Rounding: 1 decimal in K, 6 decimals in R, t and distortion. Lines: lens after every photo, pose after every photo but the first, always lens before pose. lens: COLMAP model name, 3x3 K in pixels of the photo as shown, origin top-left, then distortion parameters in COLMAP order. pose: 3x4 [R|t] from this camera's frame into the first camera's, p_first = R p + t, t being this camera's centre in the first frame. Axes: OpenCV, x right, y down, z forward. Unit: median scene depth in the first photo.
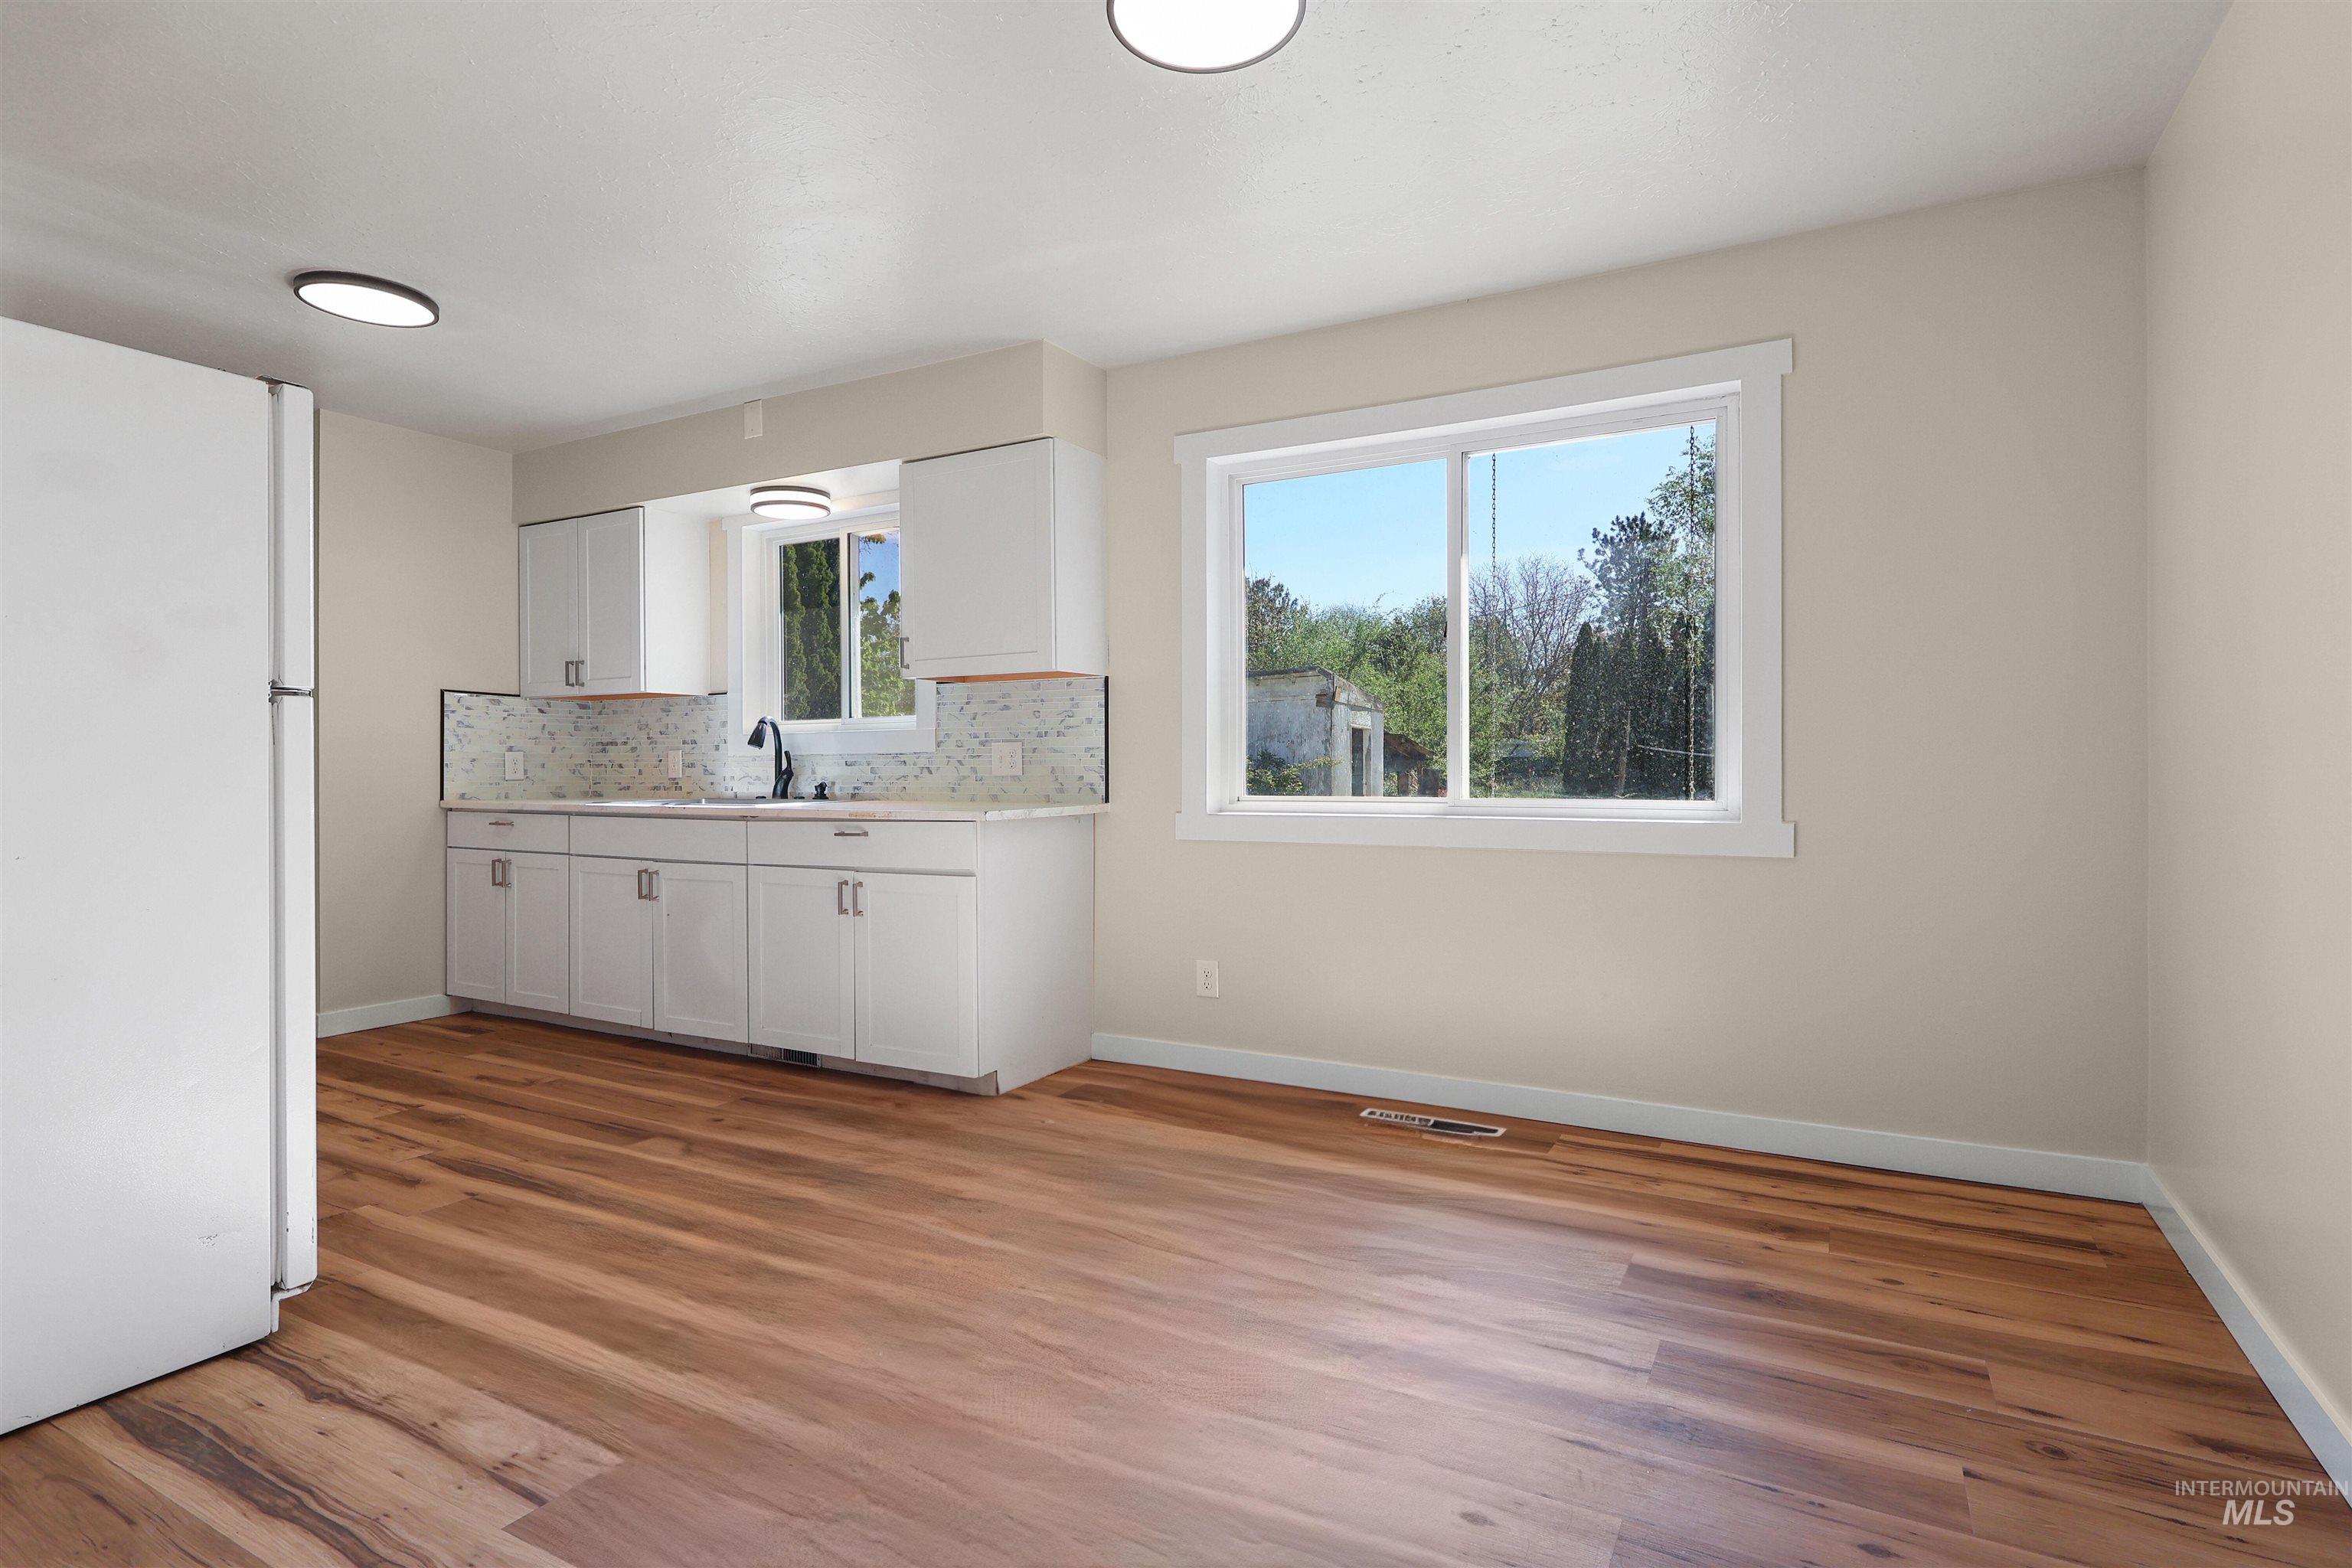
lens RADIAL K [[1158.5, 0, 1178.4], [0, 1158.5, 773.8], [0, 0, 1]] dist [-0.003095, 0.000276]
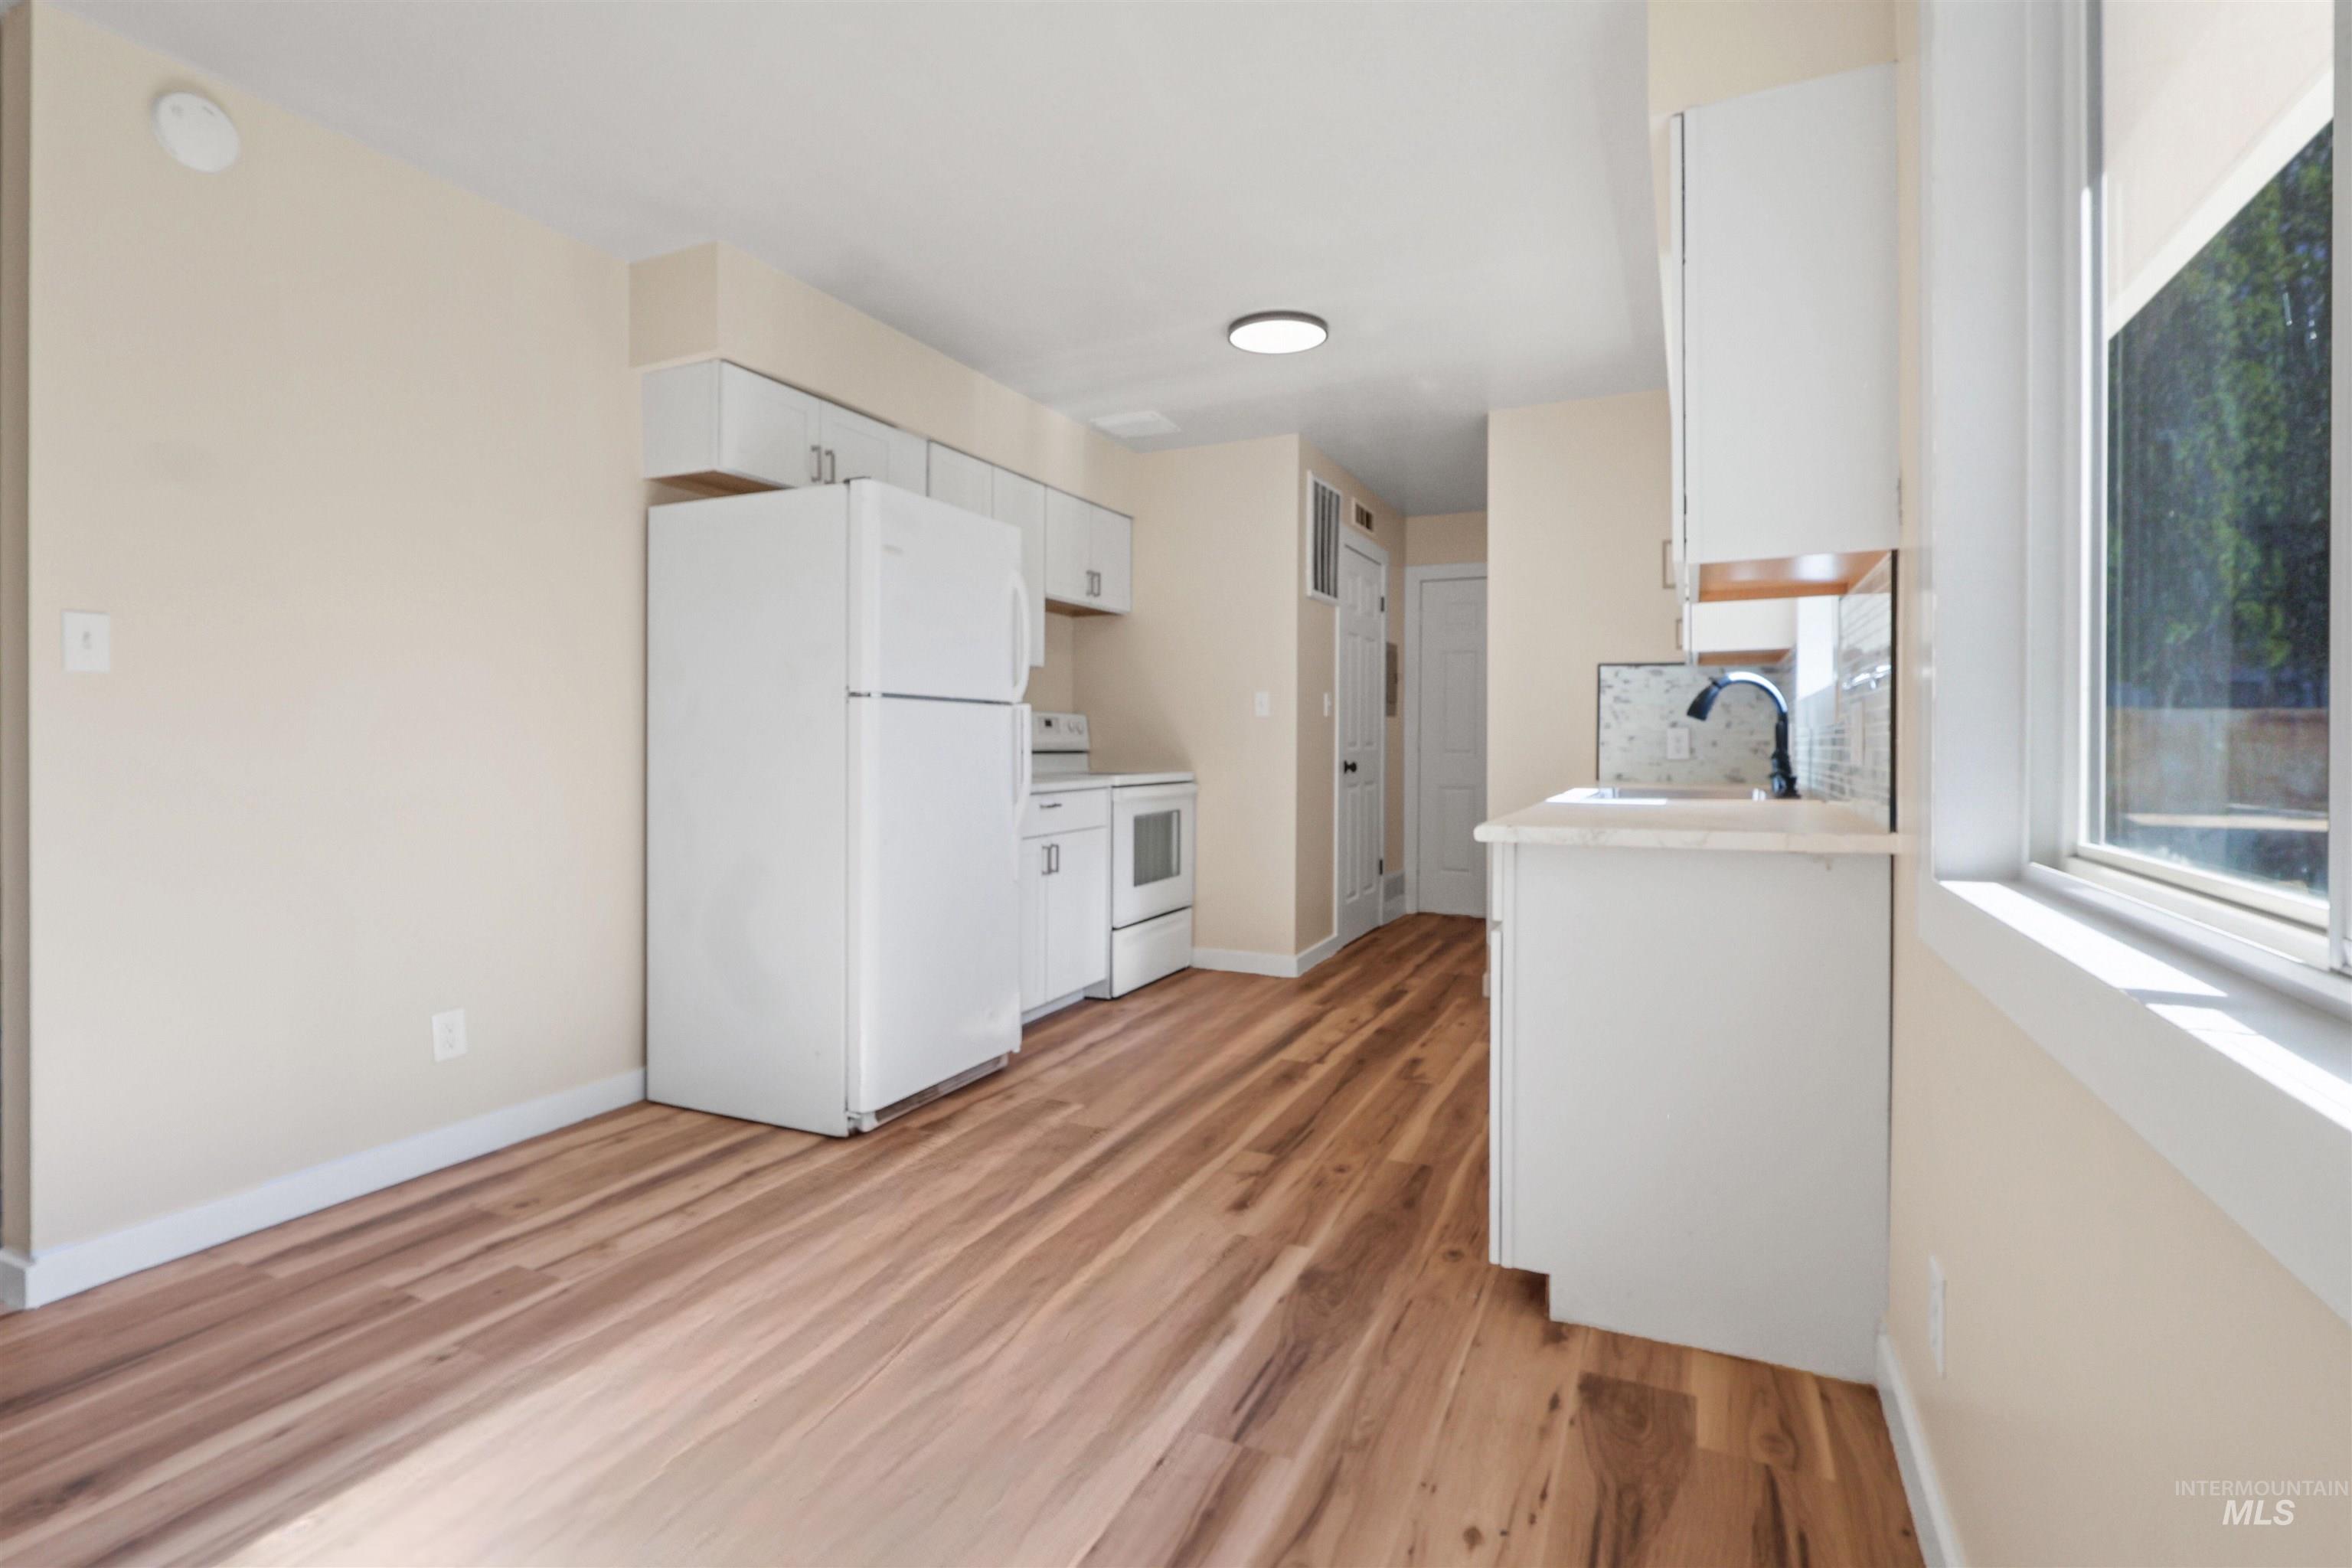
lens RADIAL K [[1158.5, 0, 1090.7], [0, 1158.5, 739.8], [0, 0, 1]] dist [-0.003095, 0.000276]
pose [[0.031008, -0.002757, -0.999515, 0.451825], [-0.001006, 0.999996, -0.002789, -0.011185], [0.999519, 0.001092, 0.031005, 0.814777]]
